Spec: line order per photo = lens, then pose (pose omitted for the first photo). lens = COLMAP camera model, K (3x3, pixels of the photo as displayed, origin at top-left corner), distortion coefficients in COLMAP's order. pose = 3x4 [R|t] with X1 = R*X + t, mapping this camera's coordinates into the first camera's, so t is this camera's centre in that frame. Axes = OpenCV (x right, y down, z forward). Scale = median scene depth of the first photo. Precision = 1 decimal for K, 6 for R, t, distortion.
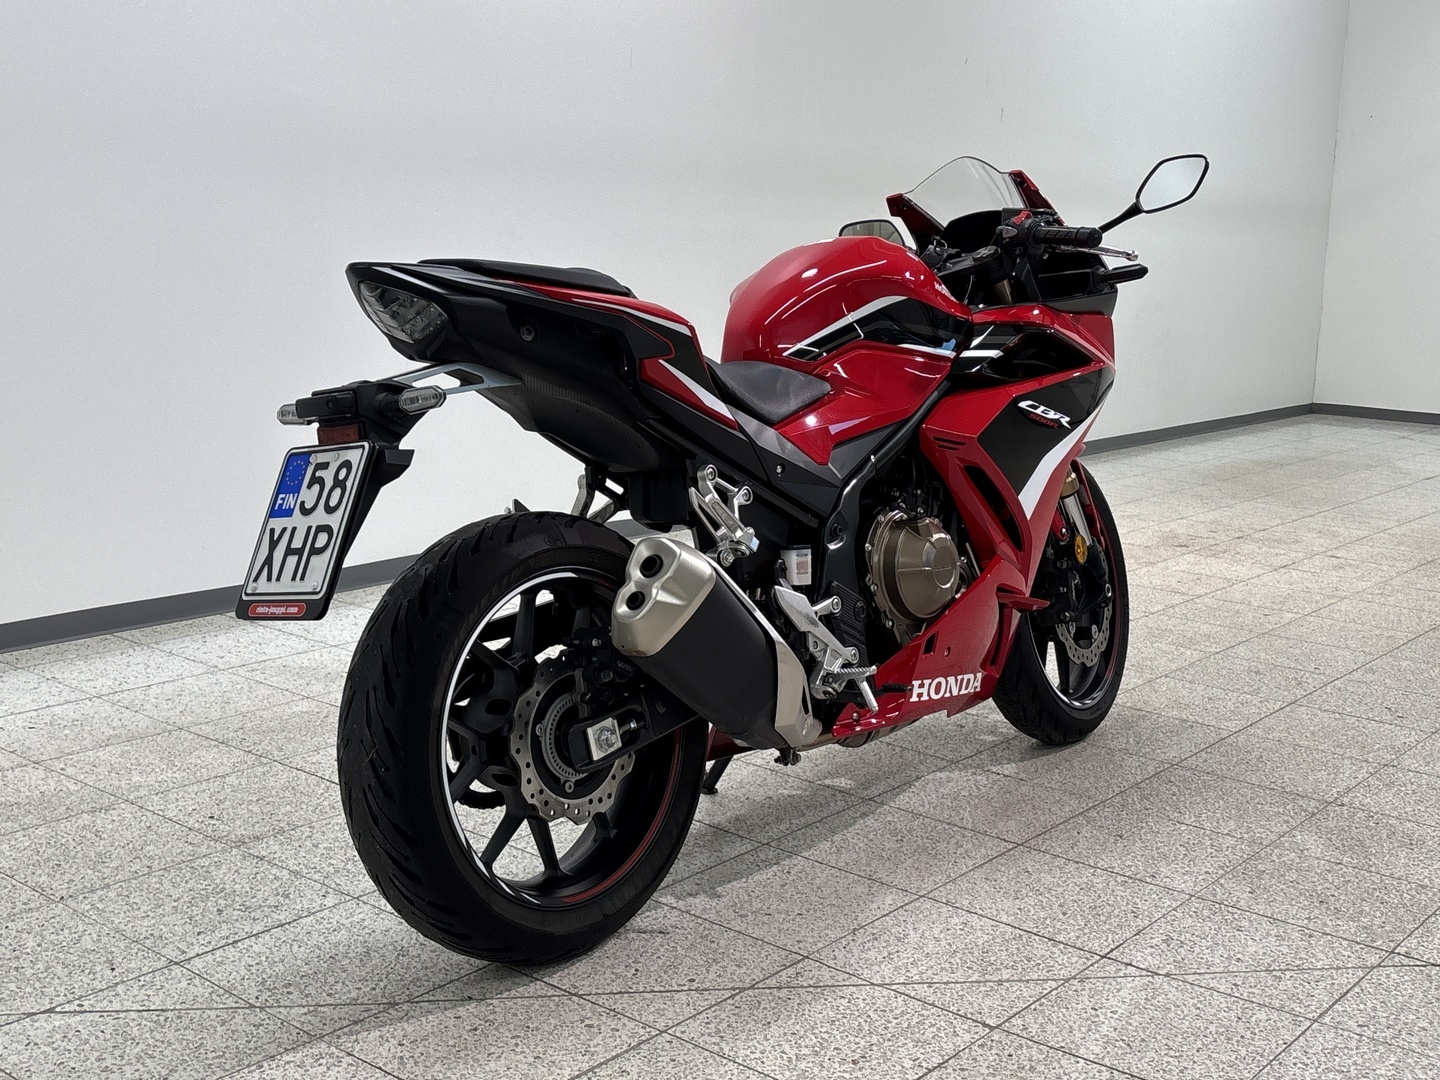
lens RADIAL K [[1663.9, 0, 720.0], [0, 1663.9, 540.0], [0, 0, 1]] dist [-0.004572, 0.003540]
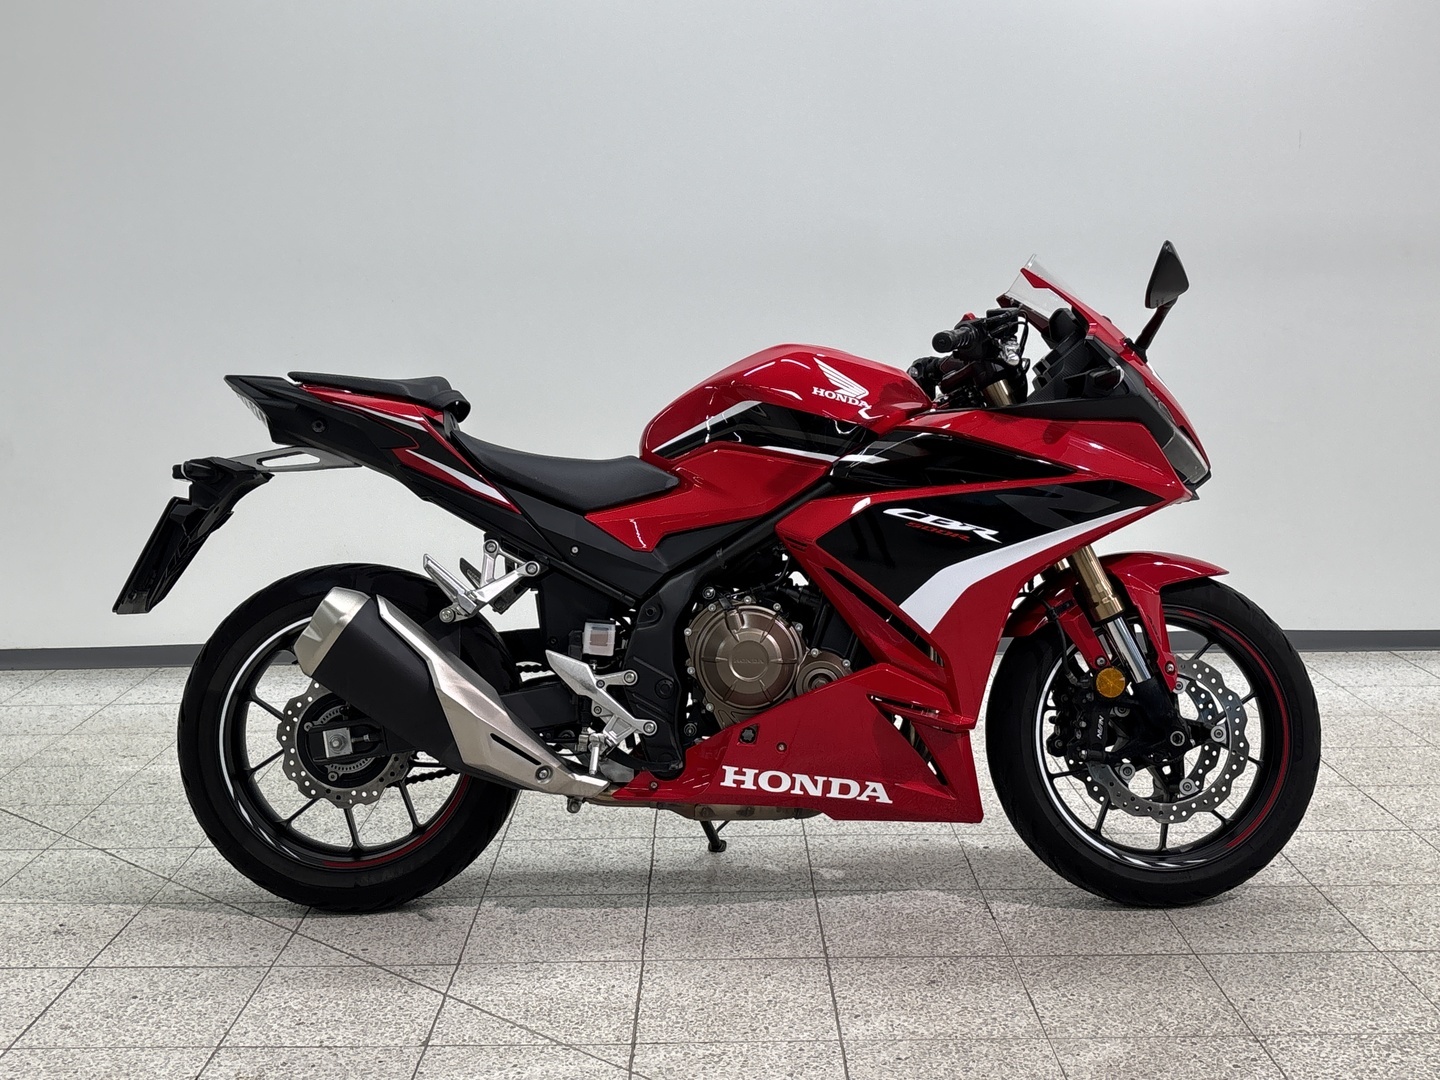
lens RADIAL K [[1663.9, 0, 720.0], [0, 1663.9, 540.0], [0, 0, 1]] dist [-0.004572, 0.003540]
pose [[0.687211, 0.076683, -0.722399, 0.858812], [-0.112357, 0.993667, -0.001406, -0.054627], [0.717716, 0.082133, 0.691475, 0.263115]]
